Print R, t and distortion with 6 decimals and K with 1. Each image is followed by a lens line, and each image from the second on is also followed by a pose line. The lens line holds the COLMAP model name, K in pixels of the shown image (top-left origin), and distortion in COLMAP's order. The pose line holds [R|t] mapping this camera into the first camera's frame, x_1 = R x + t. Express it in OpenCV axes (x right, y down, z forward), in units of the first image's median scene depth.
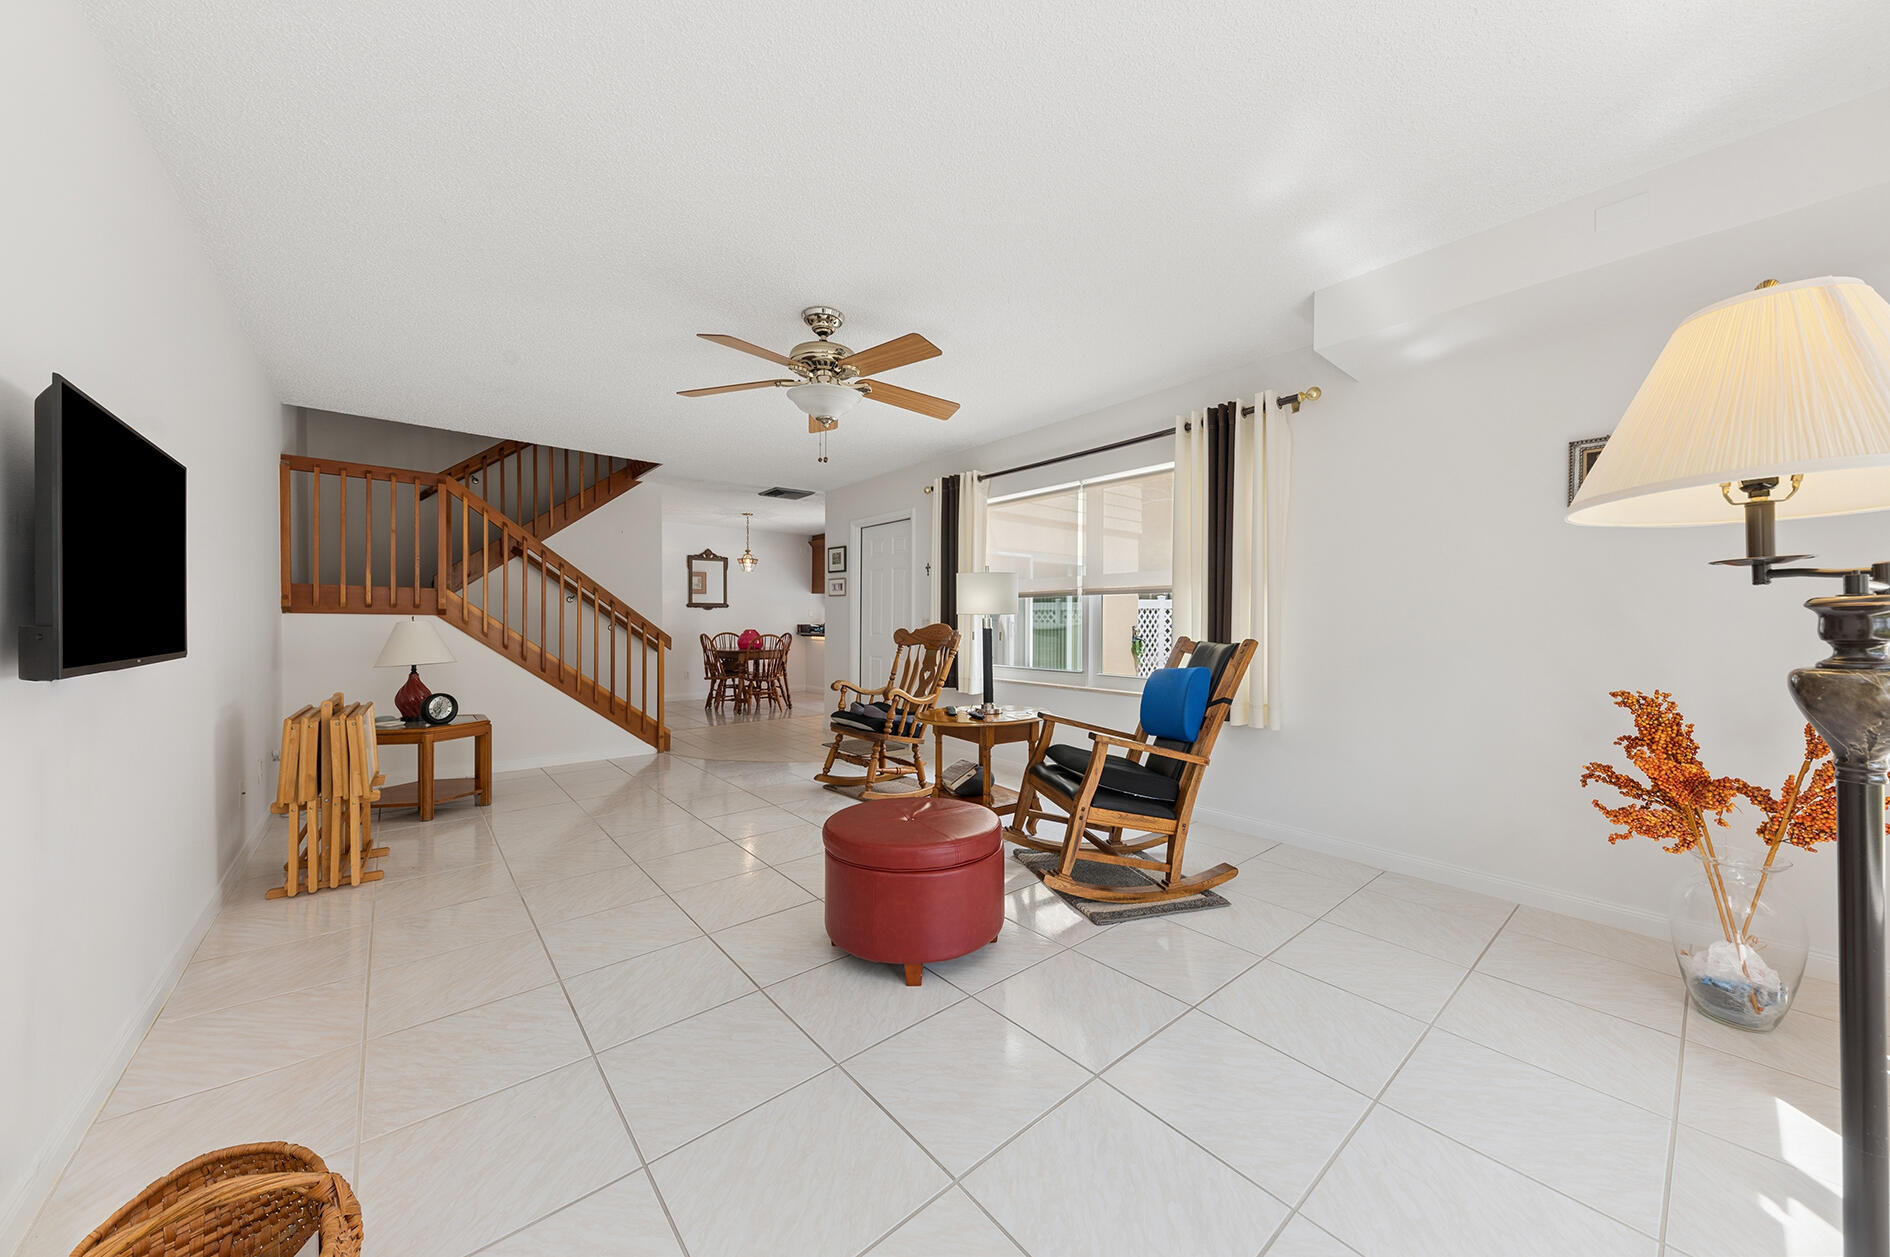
lens RADIAL K [[654.5, 0, 950.1], [0, 654.5, 631.2], [0, 0, 1]] dist [0.024254, -0.008990]
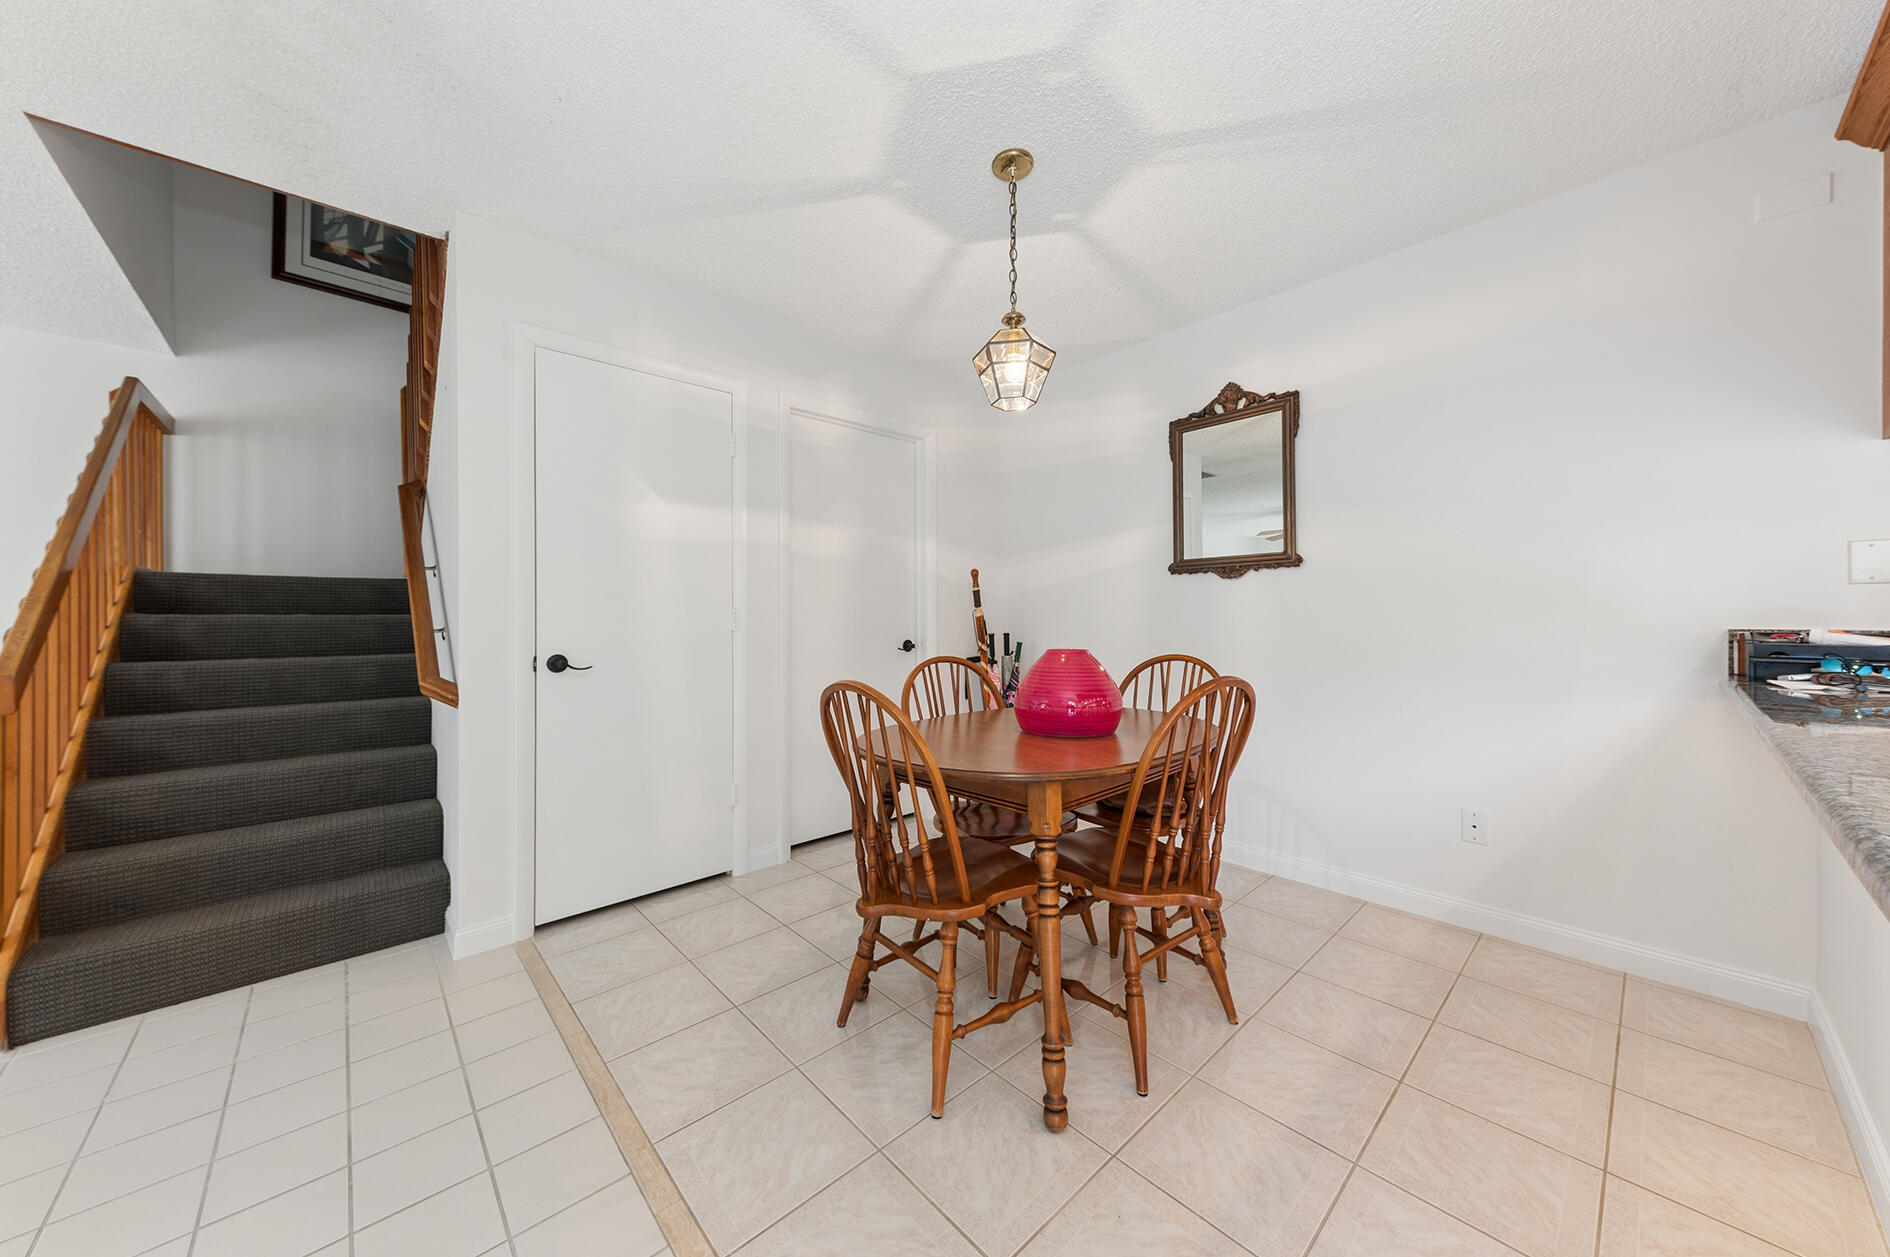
lens RADIAL K [[654.5, 0, 950.1], [0, 654.5, 631.2], [0, 0, 1]] dist [0.024254, -0.008990]
pose [[0.033842, 0.018101, -0.999263, -0.055382], [-0.010872, 0.999783, 0.017742, -0.011010], [0.999368, 0.010263, 0.034031, 0.856003]]
